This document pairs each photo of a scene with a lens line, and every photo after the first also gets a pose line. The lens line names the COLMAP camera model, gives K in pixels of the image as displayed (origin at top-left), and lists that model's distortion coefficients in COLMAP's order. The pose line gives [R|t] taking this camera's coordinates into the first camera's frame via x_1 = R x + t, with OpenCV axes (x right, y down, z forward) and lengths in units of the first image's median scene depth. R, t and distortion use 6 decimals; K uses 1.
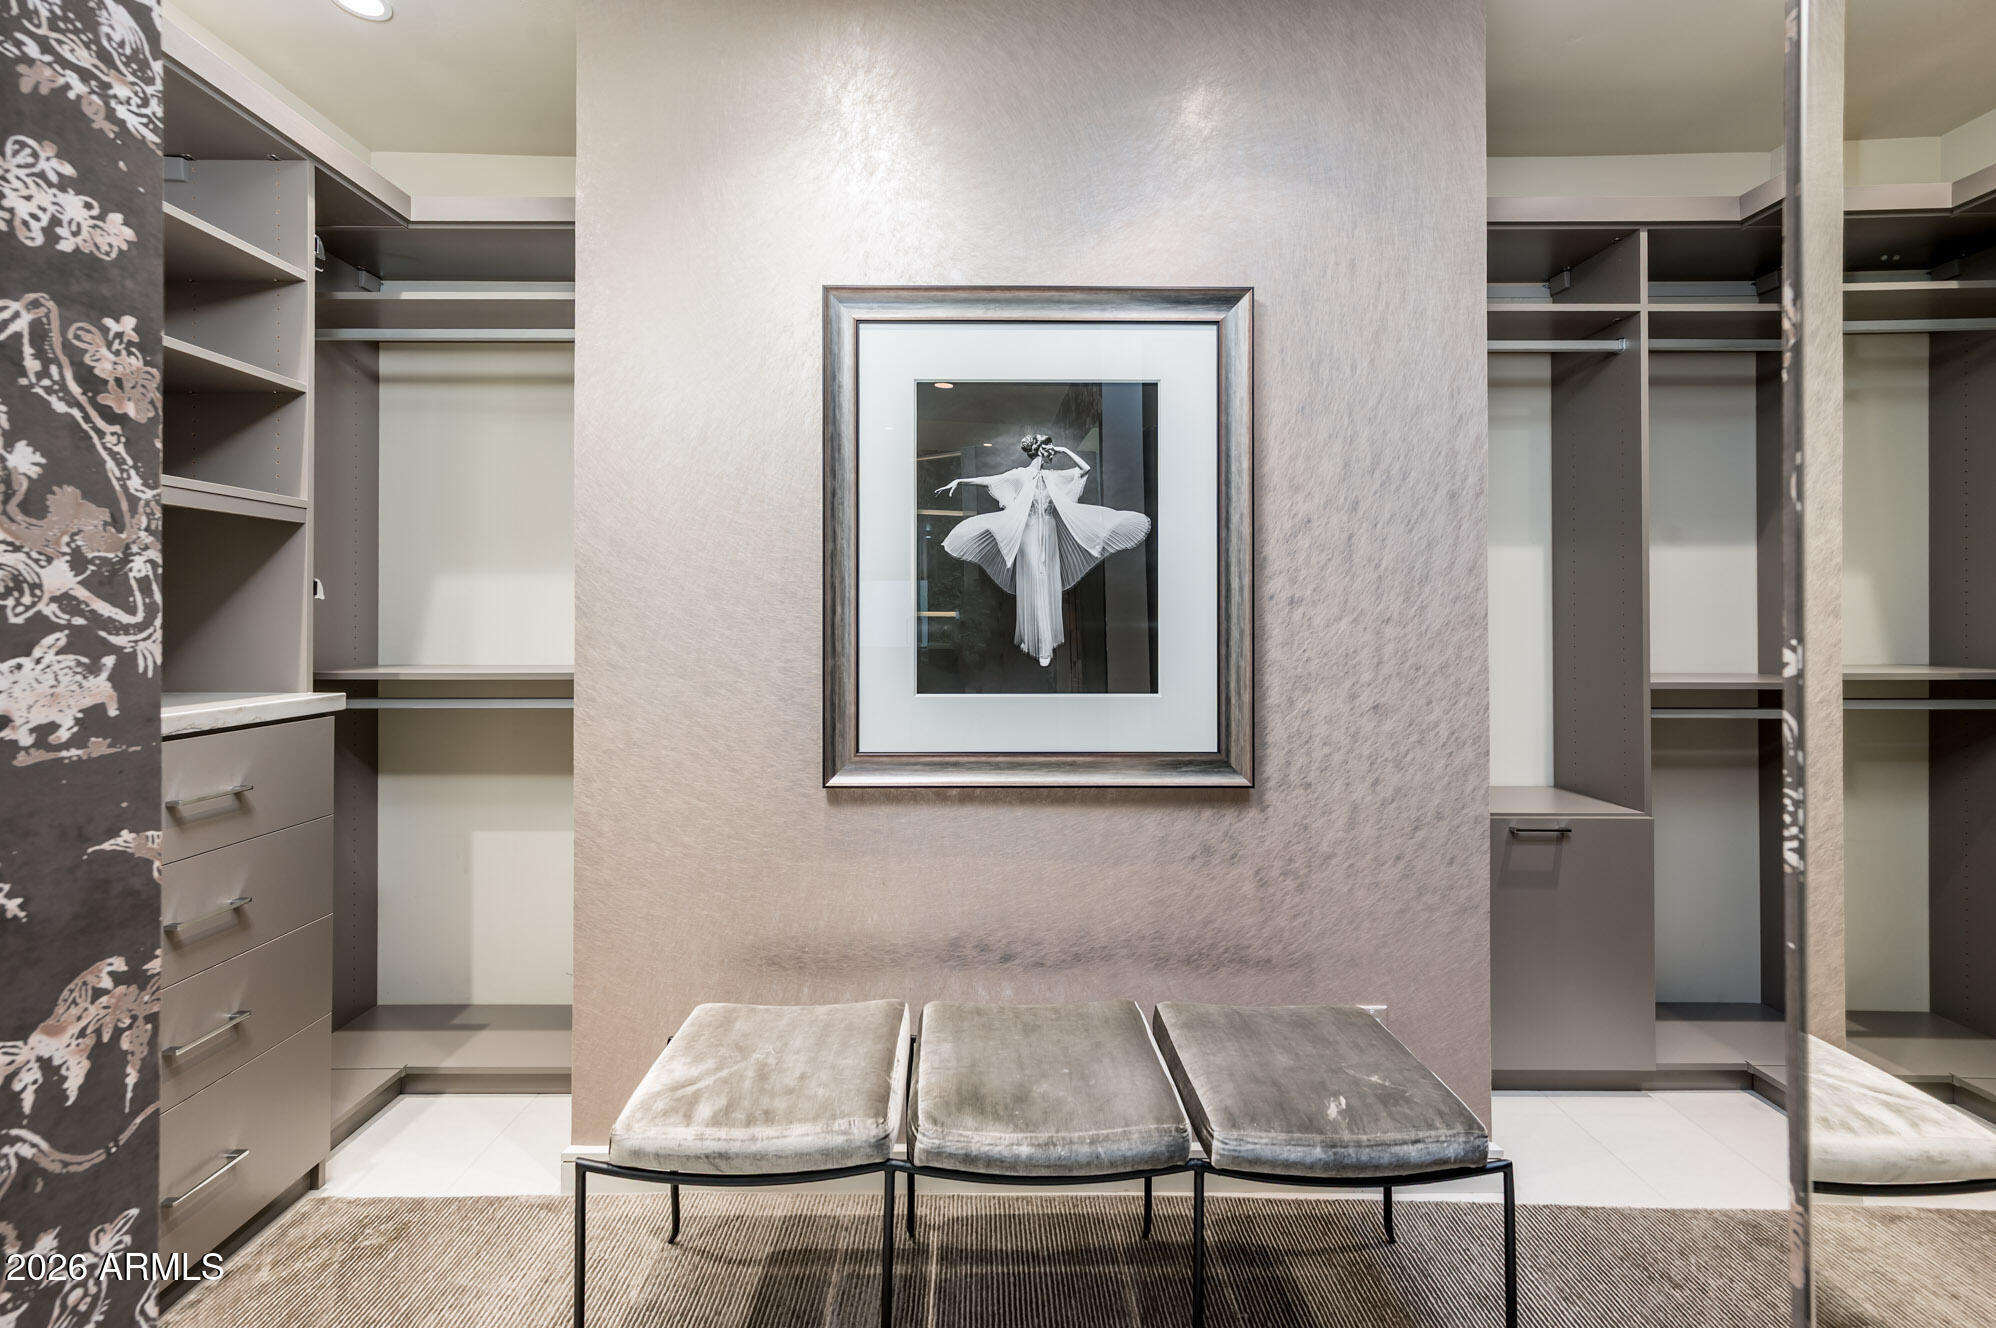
lens RADIAL K [[821.0, 0, 993.9], [0, 821.0, 614.3], [0, 0, 1]] dist [0.000721, 0.000241]
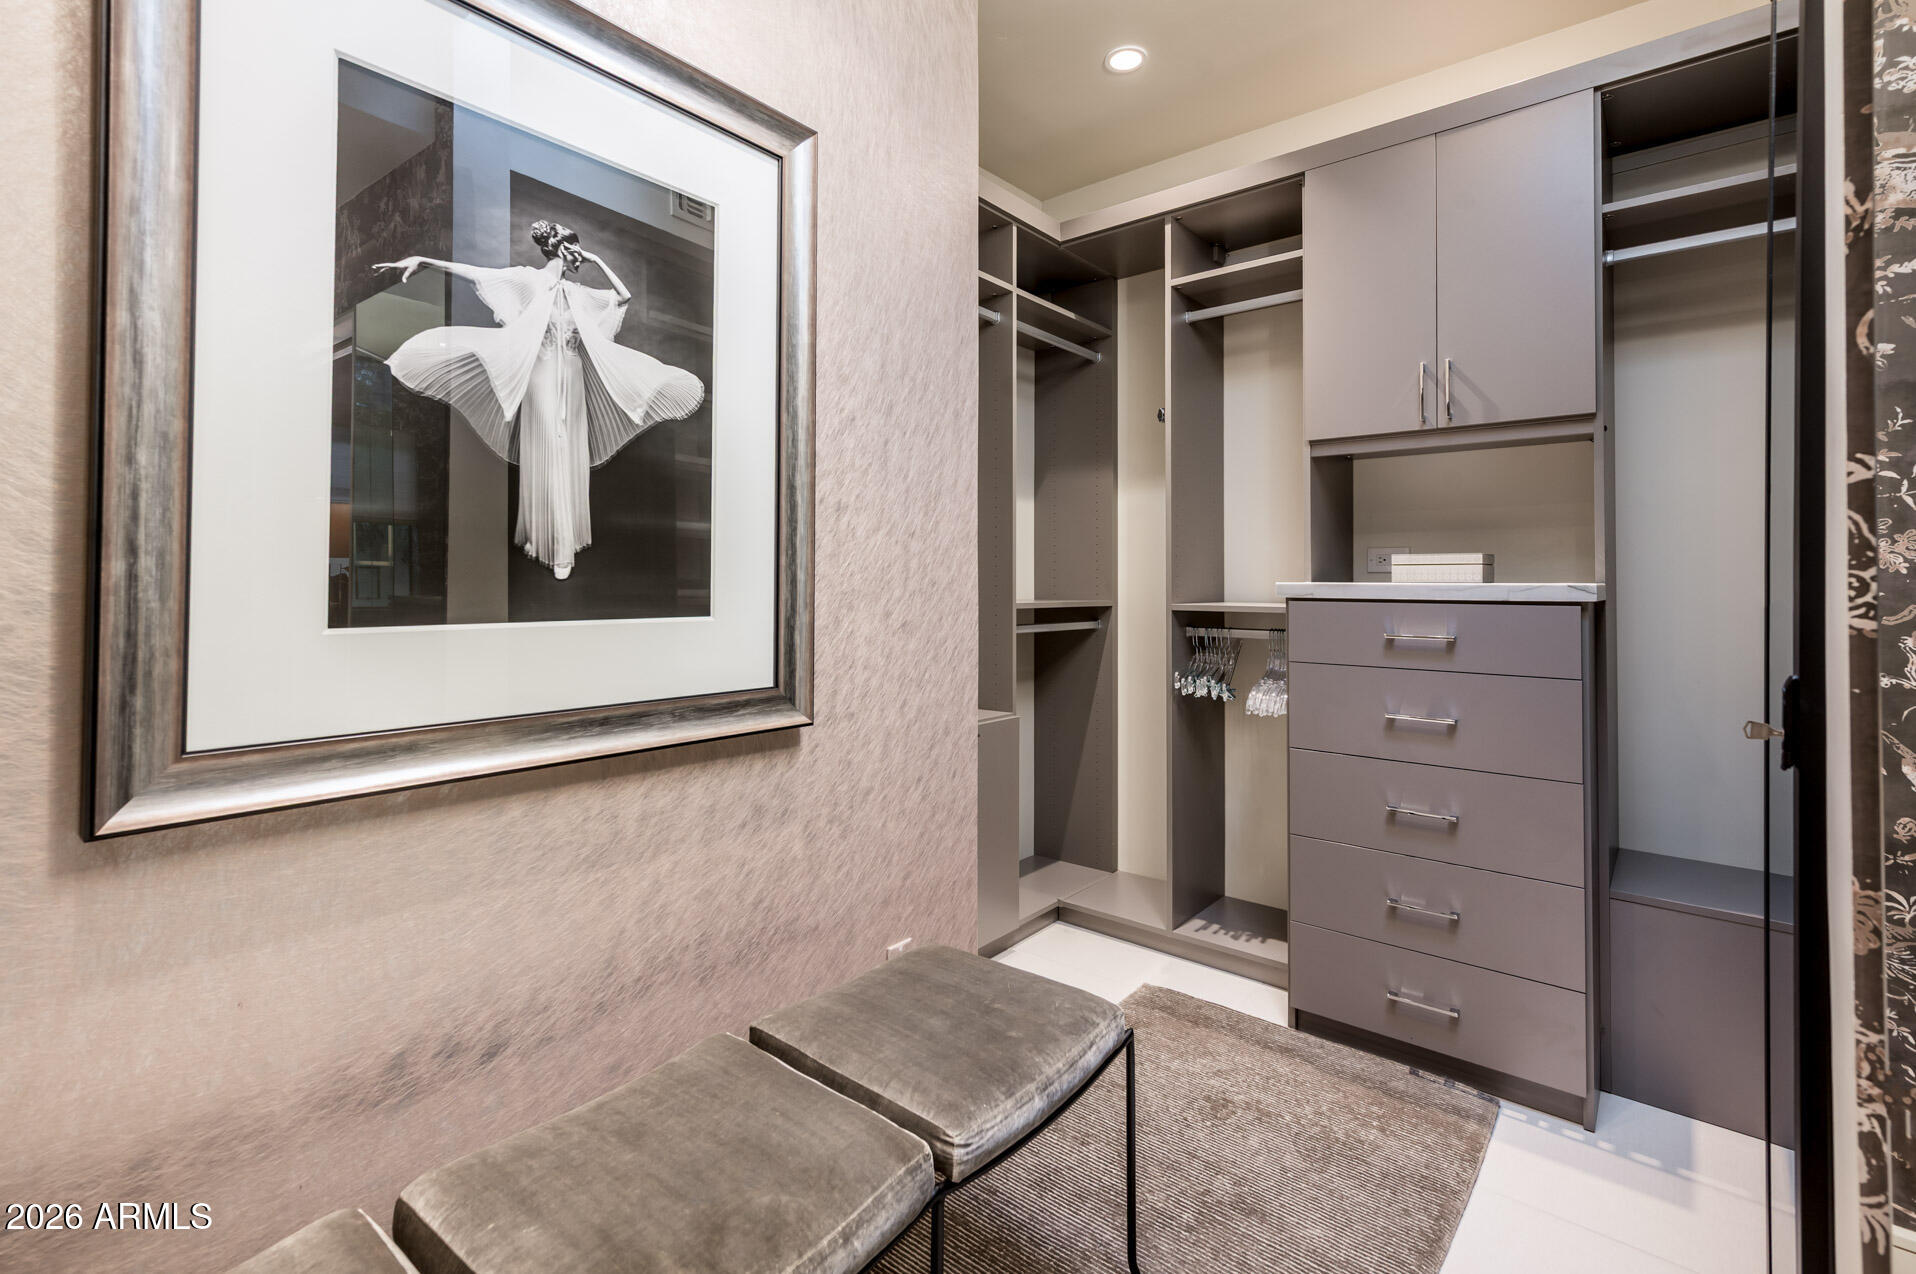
lens RADIAL K [[857.7, 0, 955.8], [0, 857.7, 569.3], [0, 0, 1]] dist [-0.002066, 0.000047]
pose [[0.646377, 0.014100, 0.762888, -0.254496], [-0.006074, 0.999893, -0.013333, 0.061906], [-0.762994, 0.003985, 0.646393, 0.314947]]
